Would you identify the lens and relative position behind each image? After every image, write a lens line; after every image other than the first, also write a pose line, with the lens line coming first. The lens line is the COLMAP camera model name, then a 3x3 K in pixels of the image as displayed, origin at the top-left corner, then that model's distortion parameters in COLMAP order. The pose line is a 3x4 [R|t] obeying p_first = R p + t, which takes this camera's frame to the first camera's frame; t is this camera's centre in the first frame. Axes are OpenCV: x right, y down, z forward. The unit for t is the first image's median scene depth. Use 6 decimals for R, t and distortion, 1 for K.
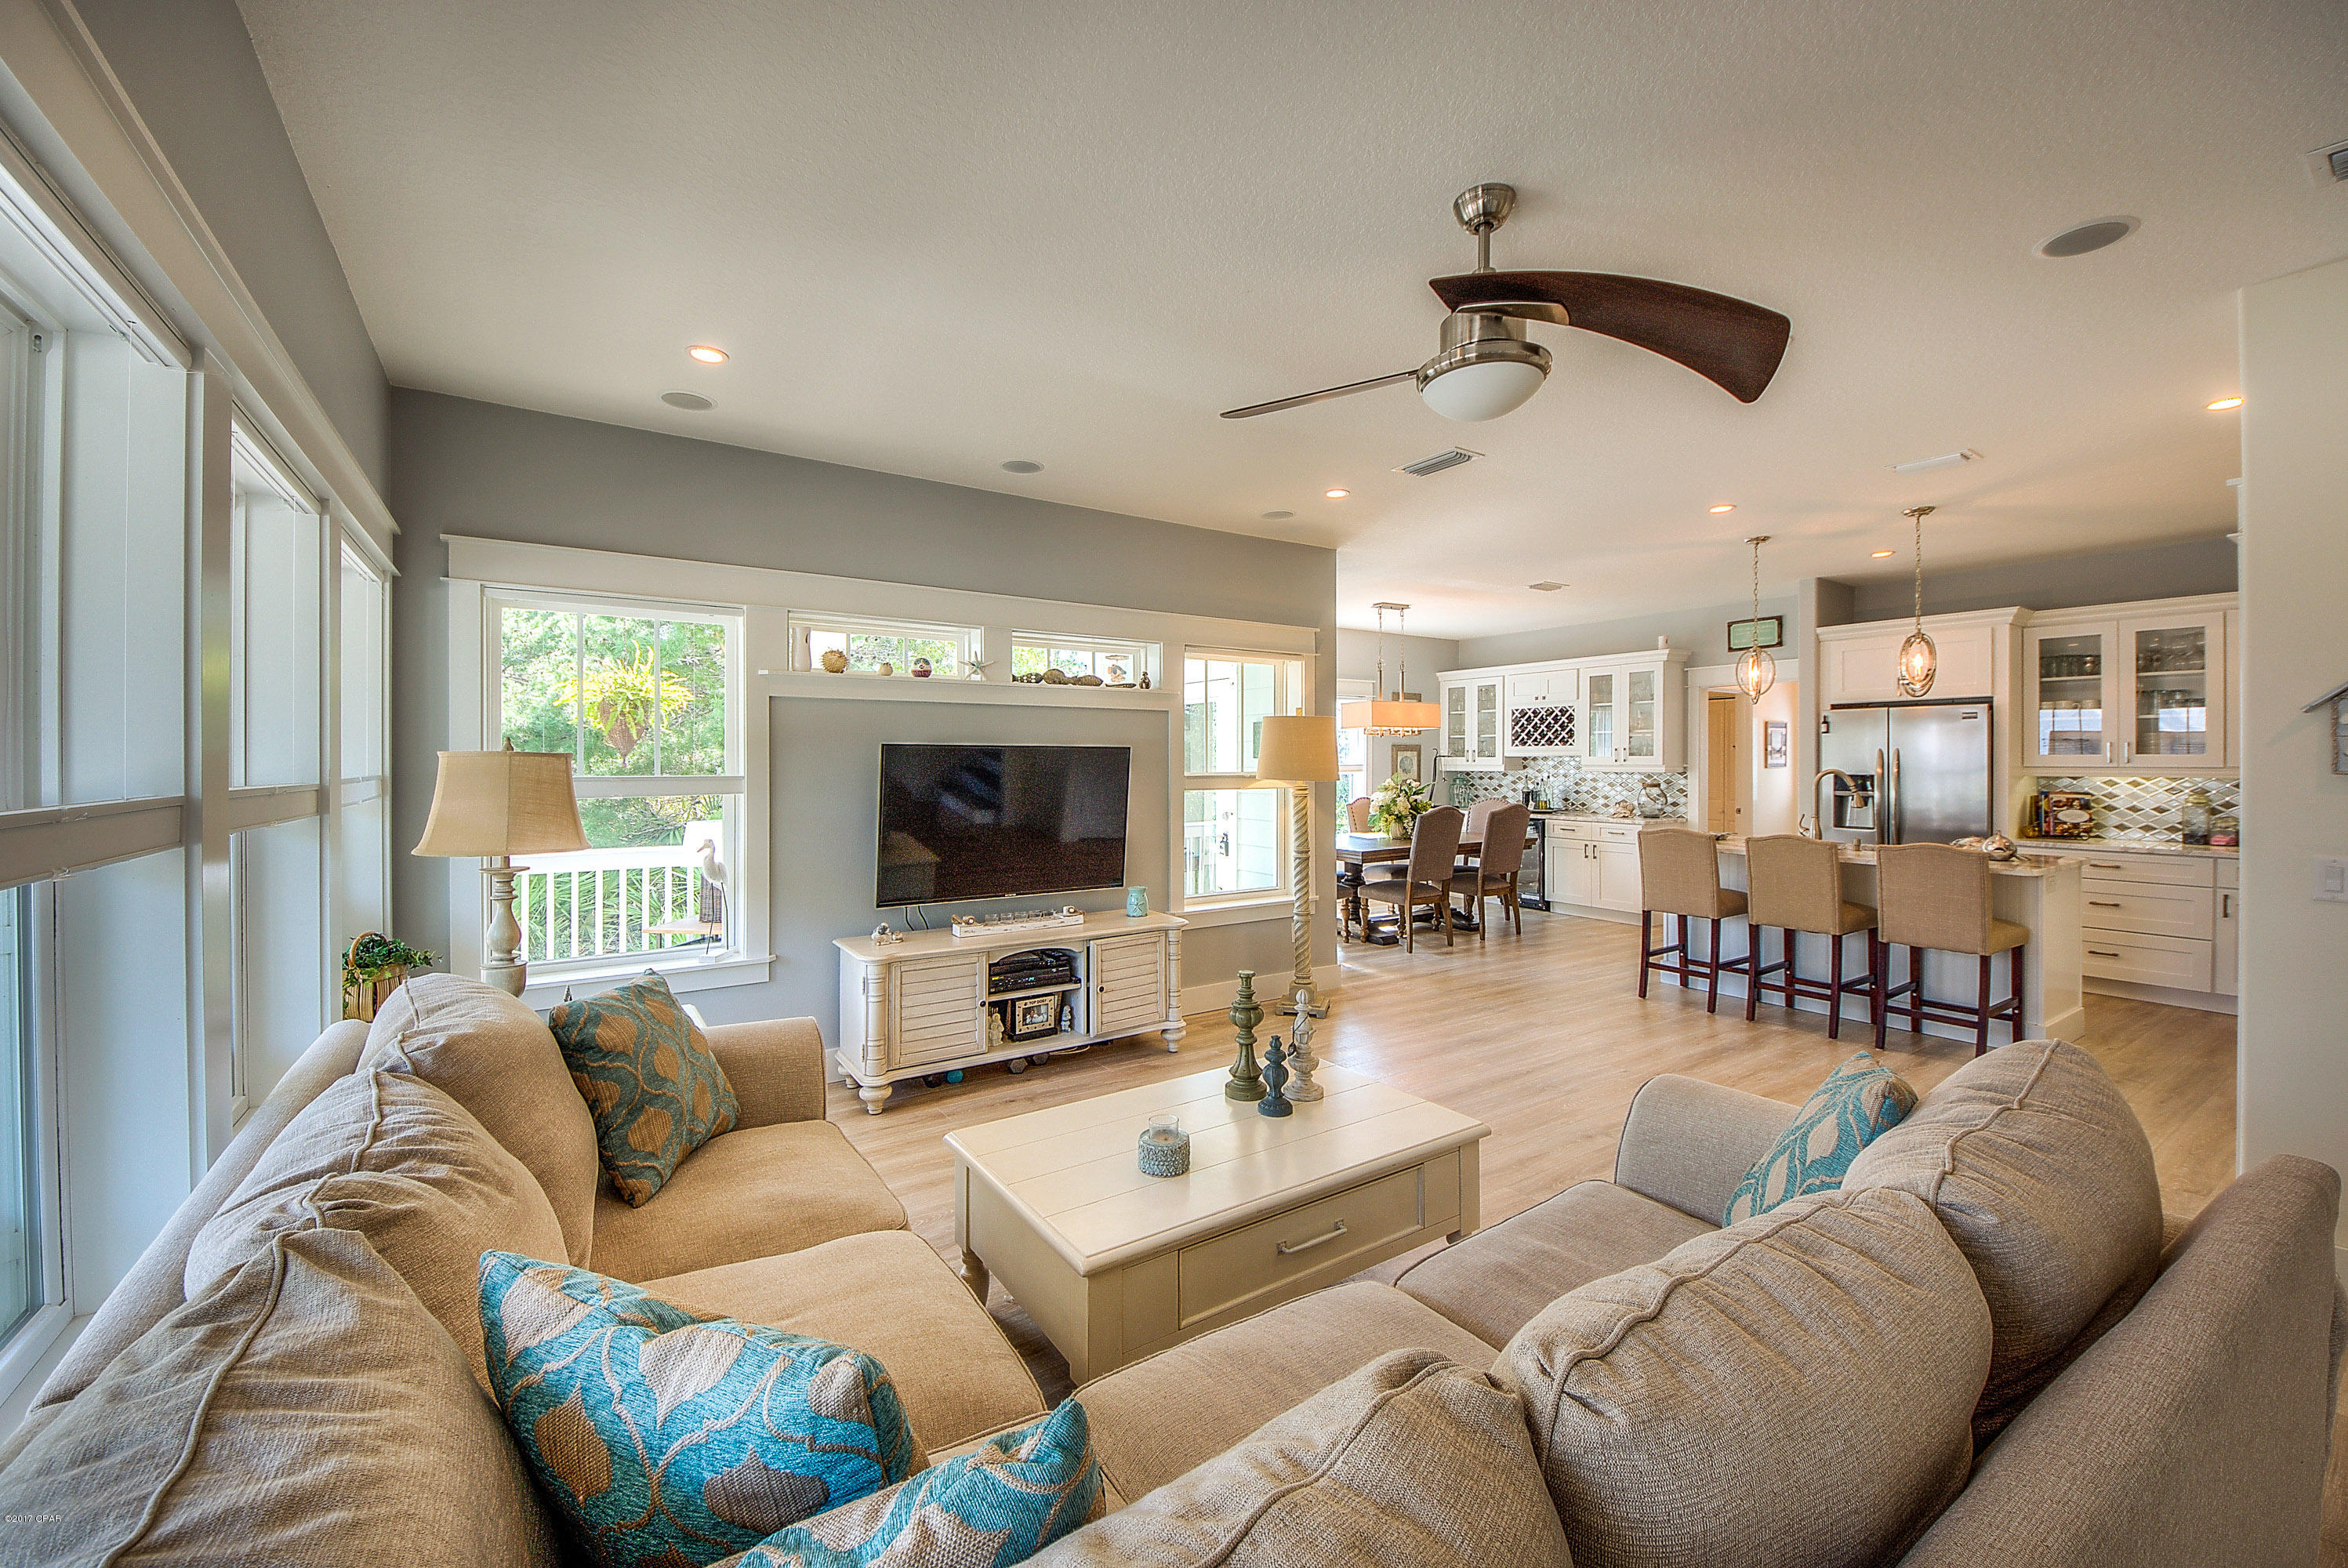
lens RADIAL K [[915.2, 0, 1164.2], [0, 915.2, 771.9], [0, 0, 1]] dist [0.030304, 0.000090]
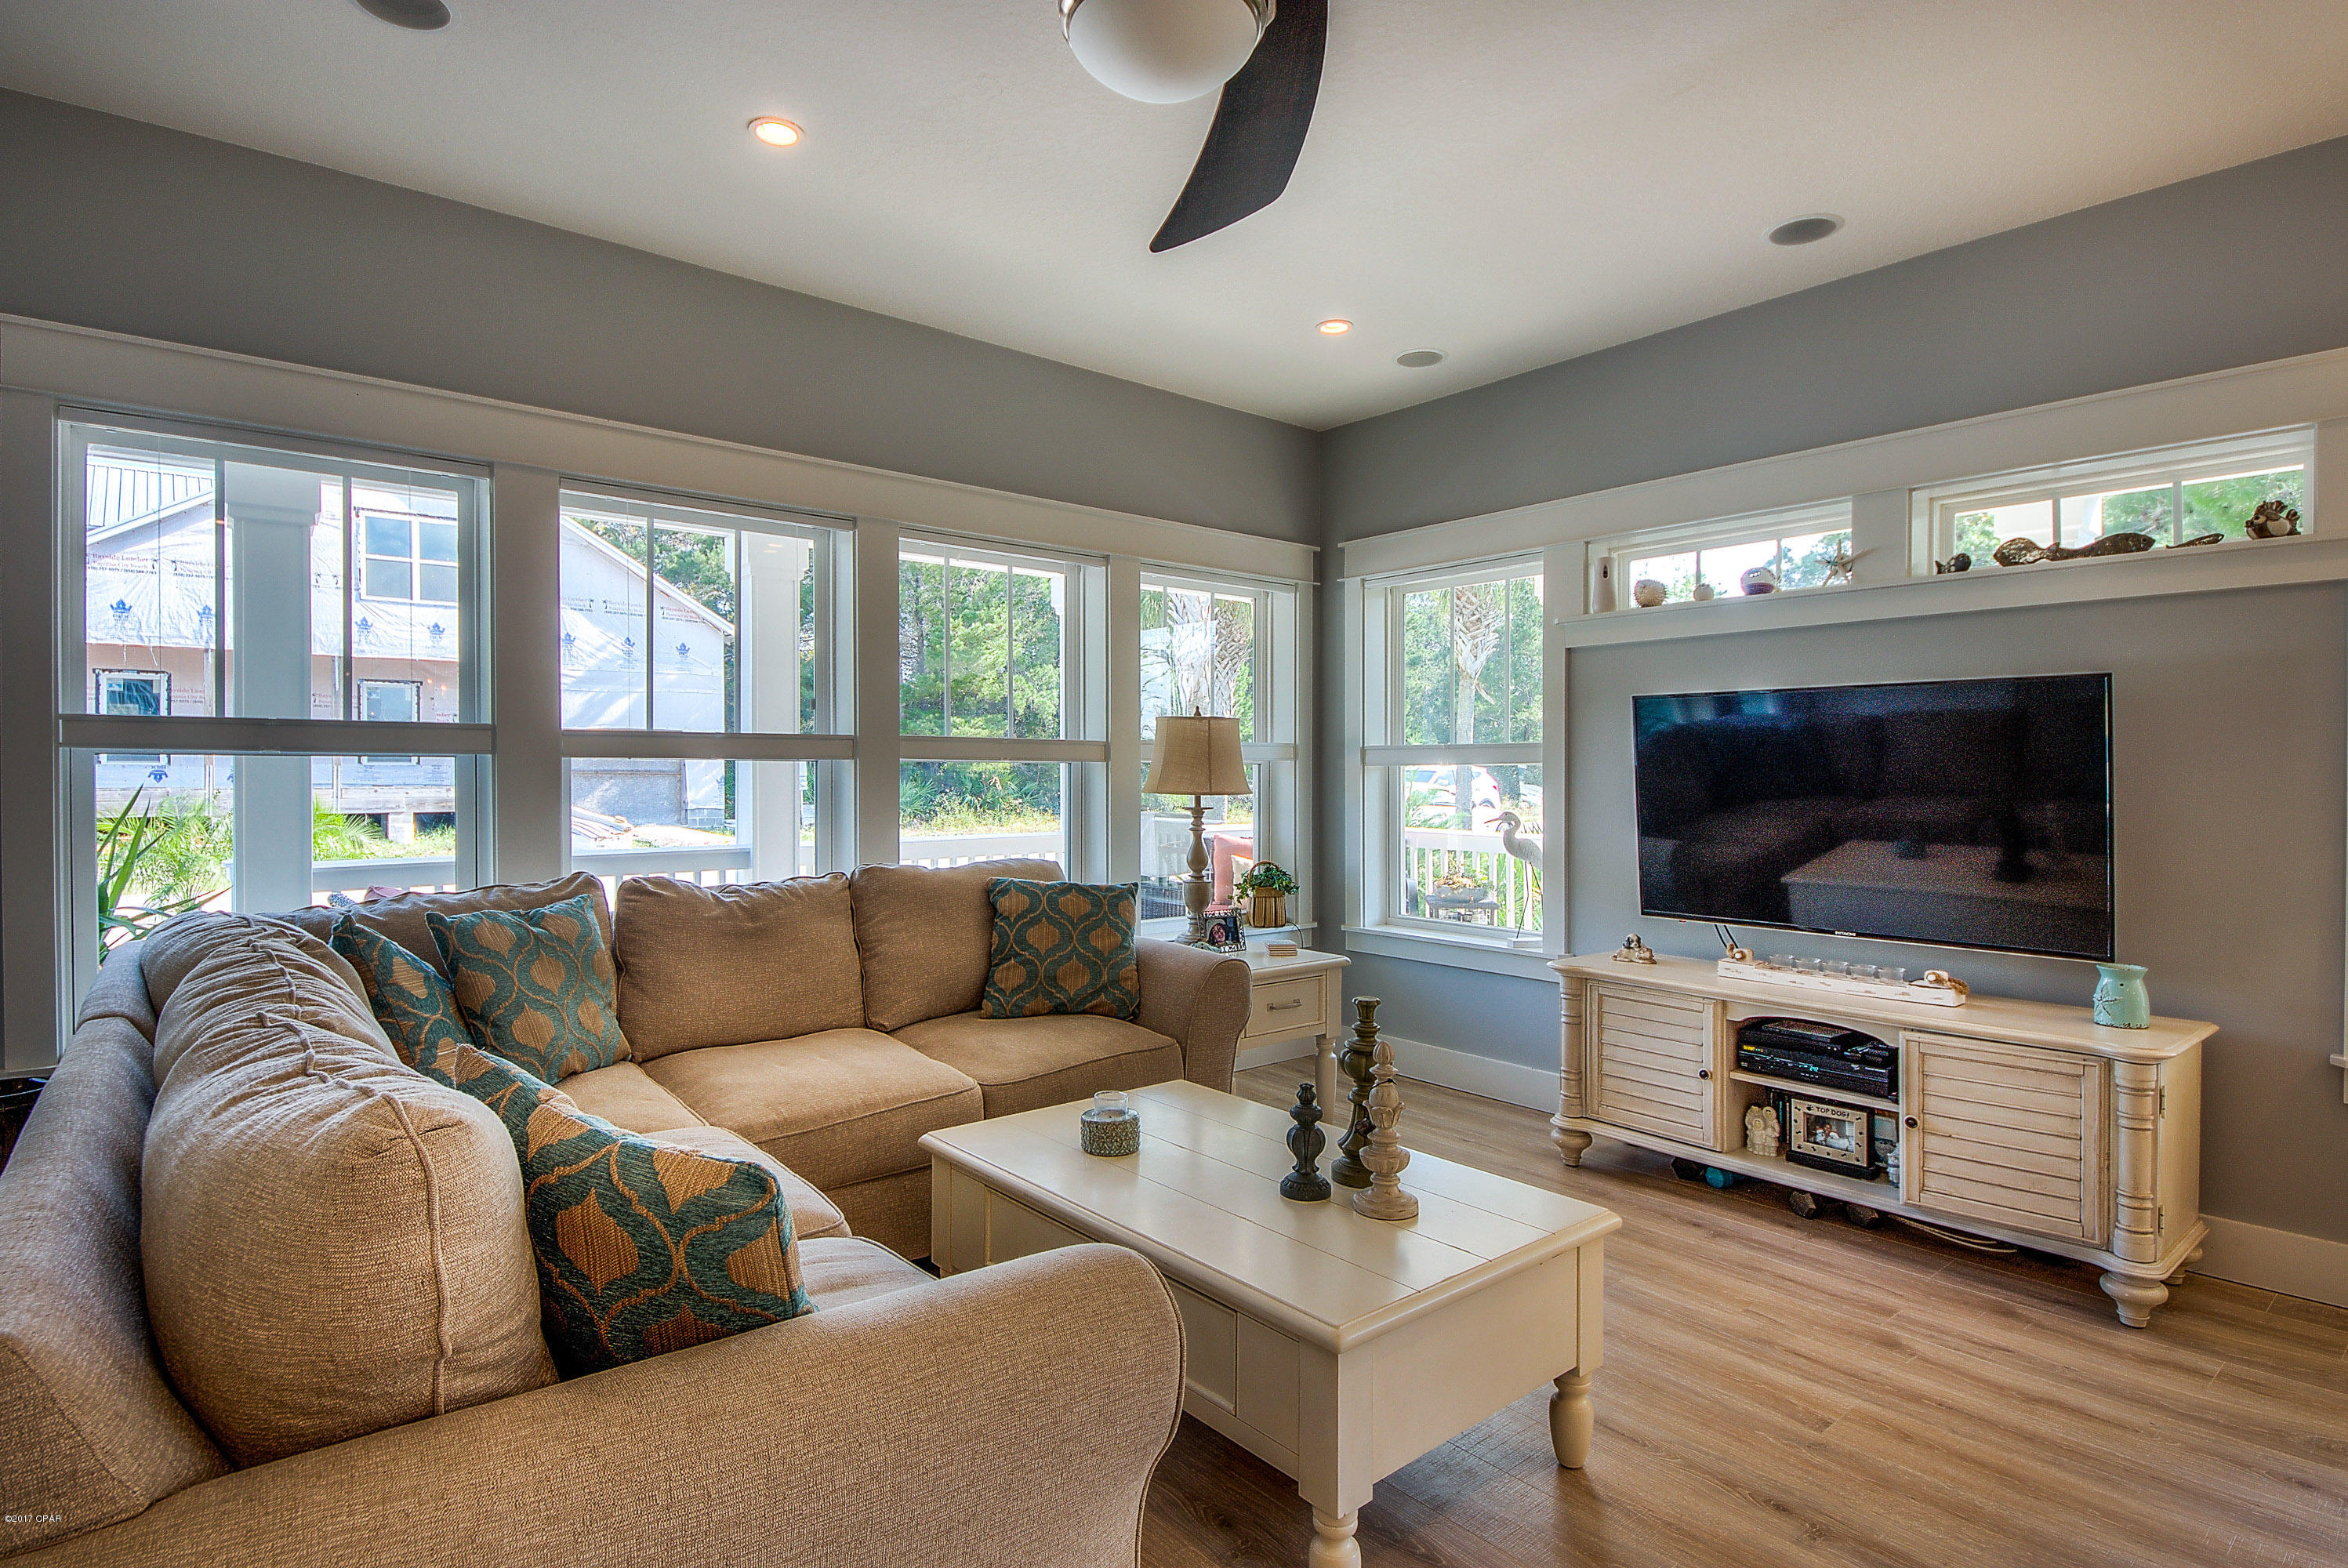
lens RADIAL K [[1218.2, 0, 1169.4], [0, 1218.2, 784.3], [0, 0, 1]] dist [0.000880, 0.000050]
pose [[0.112647, 0.014678, -0.993527, 0.608580], [-0.003592, 0.999890, 0.014365, 0.026567], [0.993629, 0.001950, 0.112688, 0.484691]]
